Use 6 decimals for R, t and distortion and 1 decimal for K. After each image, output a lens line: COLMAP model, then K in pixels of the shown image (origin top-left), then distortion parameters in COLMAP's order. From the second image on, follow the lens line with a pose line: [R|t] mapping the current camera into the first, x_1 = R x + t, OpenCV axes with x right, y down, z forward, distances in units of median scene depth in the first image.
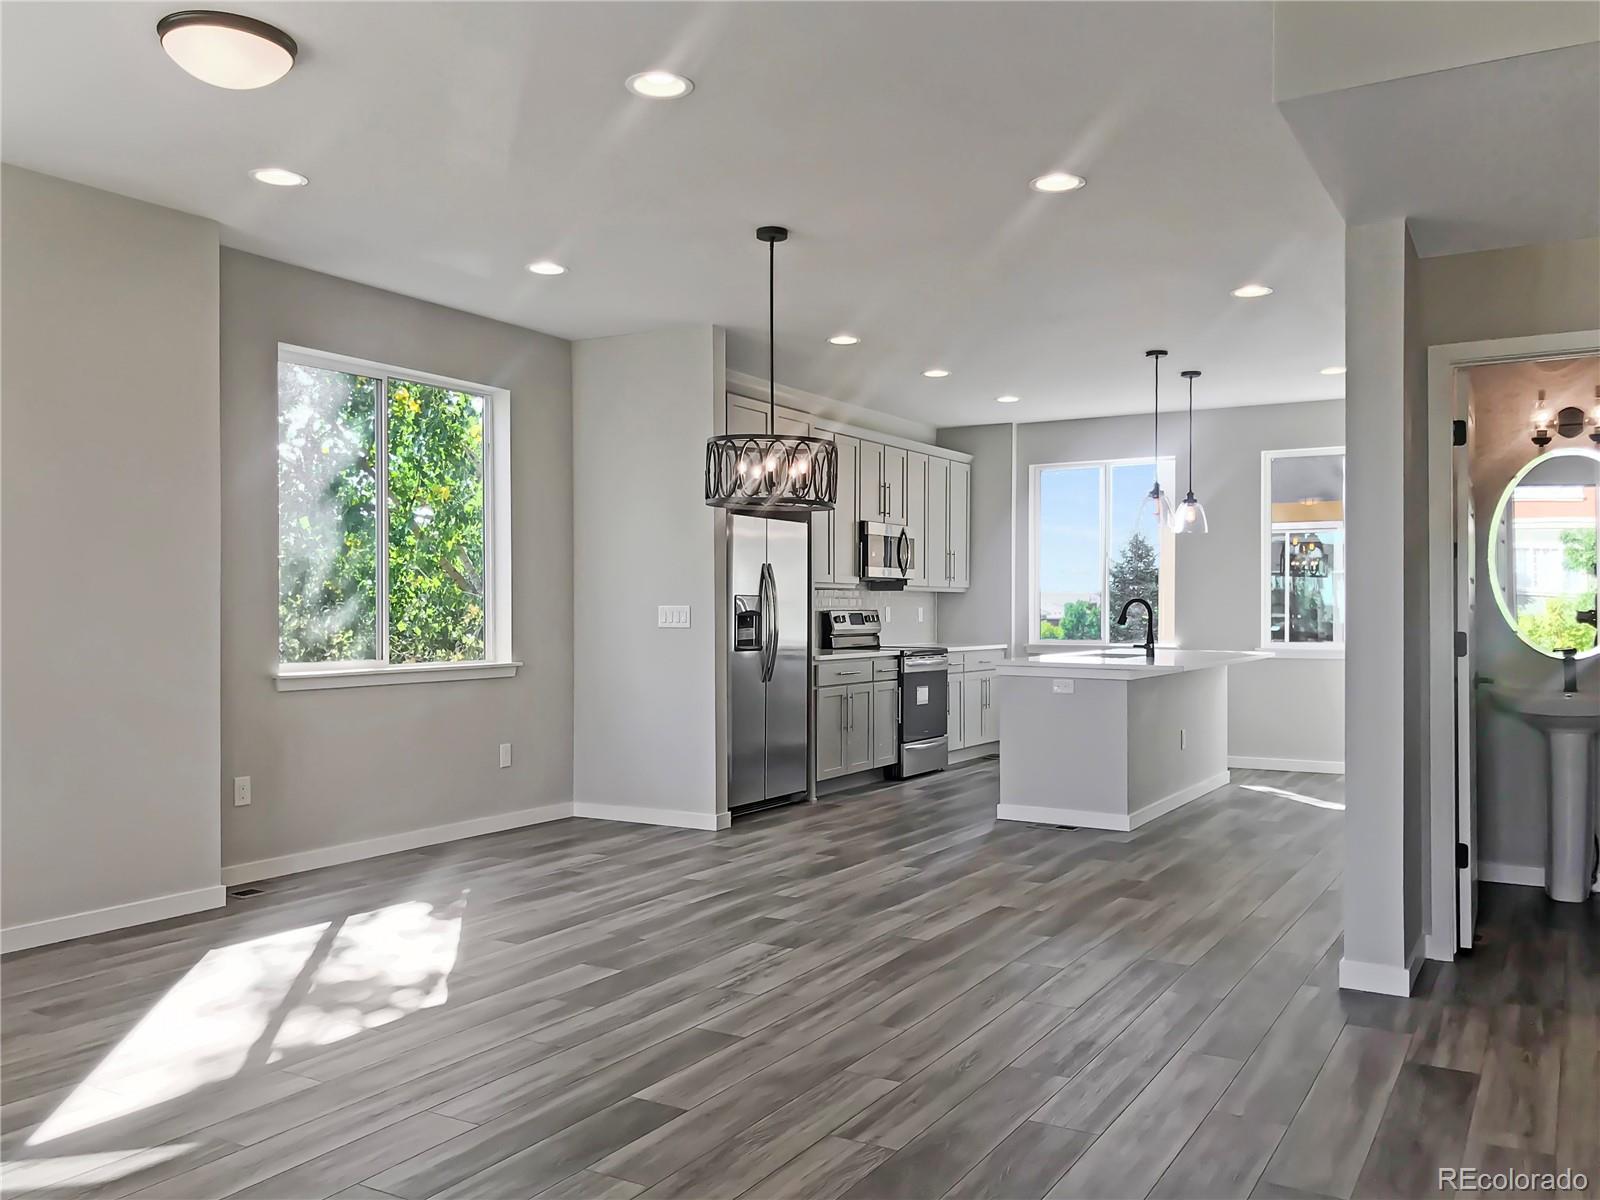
lens RADIAL K [[1336.5, 0, 800.0], [0, 1336.5, 600.0], [0, 0, 1]] dist [0.015495, 0.004688]
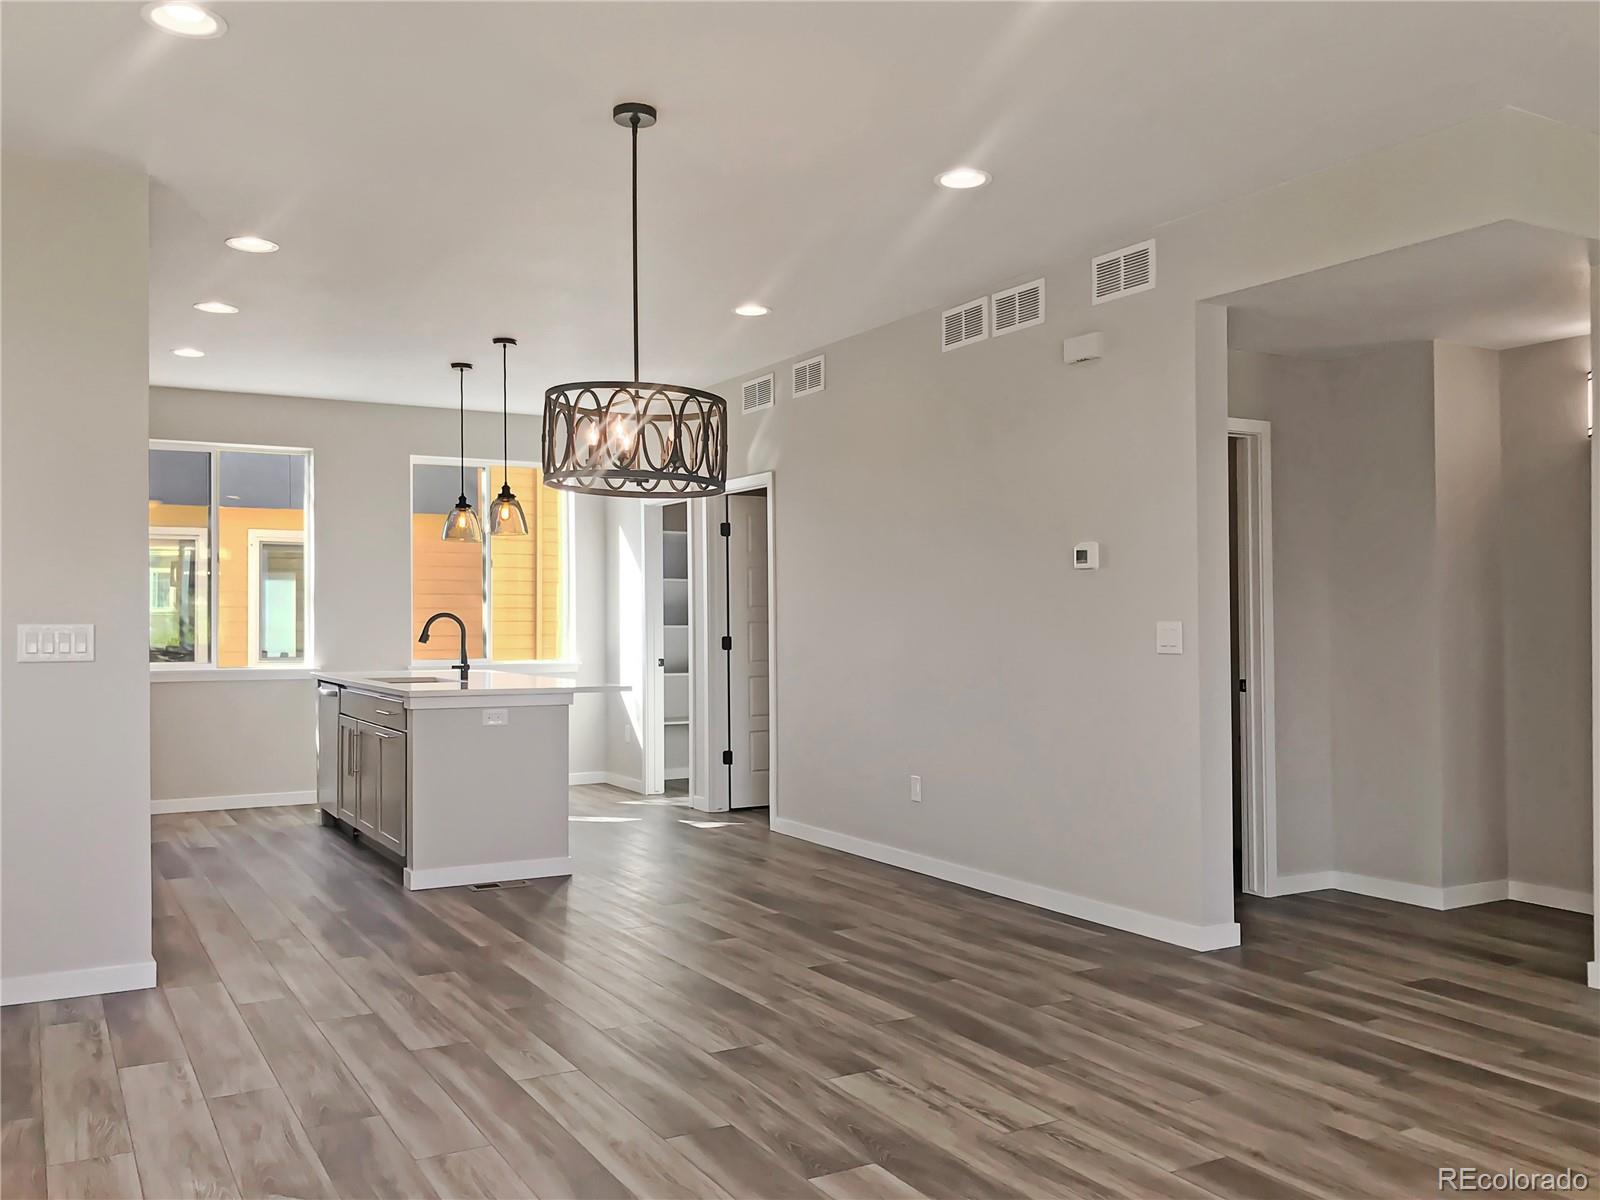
lens RADIAL K [[1336.5, 0, 800.0], [0, 1336.5, 600.0], [0, 0, 1]] dist [0.015495, 0.004688]
pose [[0.490524, 0.010748, 0.871362, -0.789468], [-0.001984, 0.999935, -0.011218, -0.002048], [-0.871426, 0.003774, 0.490513, 0.735888]]
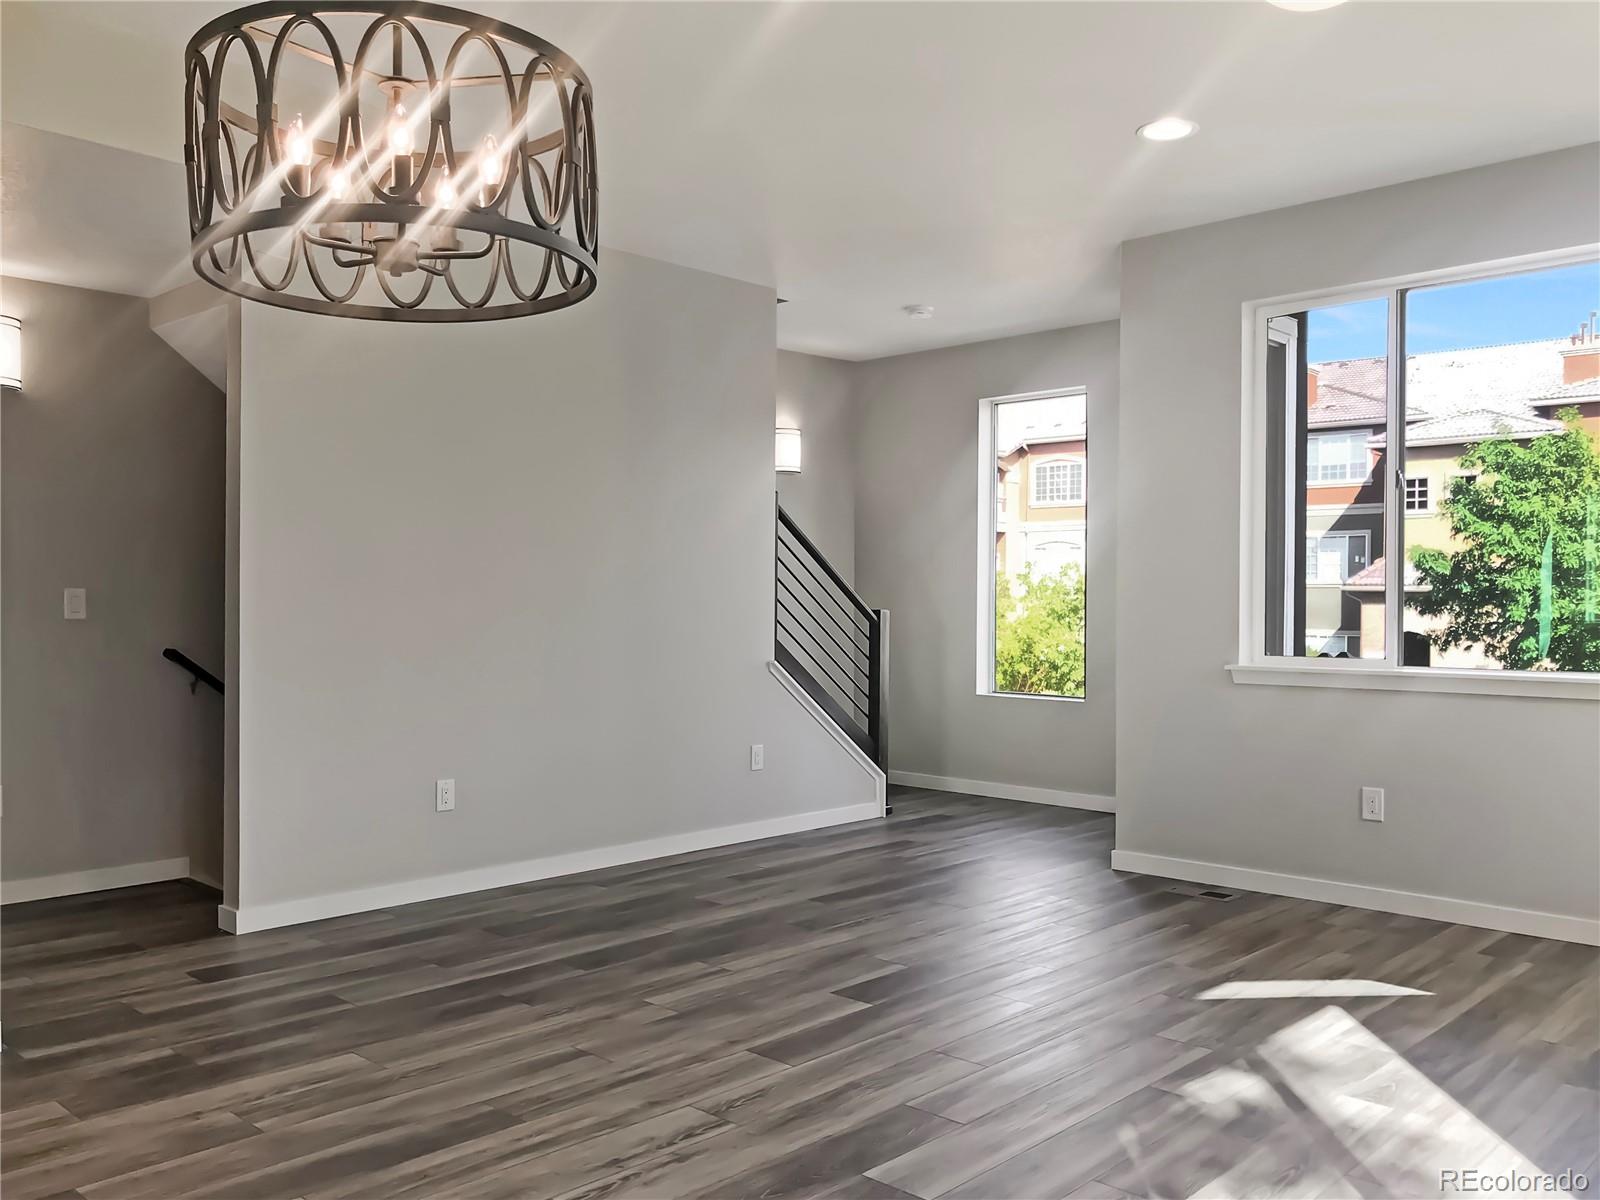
lens RADIAL K [[1336.5, 0, 800.0], [0, 1336.5, 600.0], [0, 0, 1]] dist [0.015495, 0.004688]
pose [[-0.974186, -0.005011, 0.225690, -0.257056], [-0.006661, 0.999956, -0.006548, 0.016010], [-0.225648, -0.007882, -0.974177, 1.701380]]
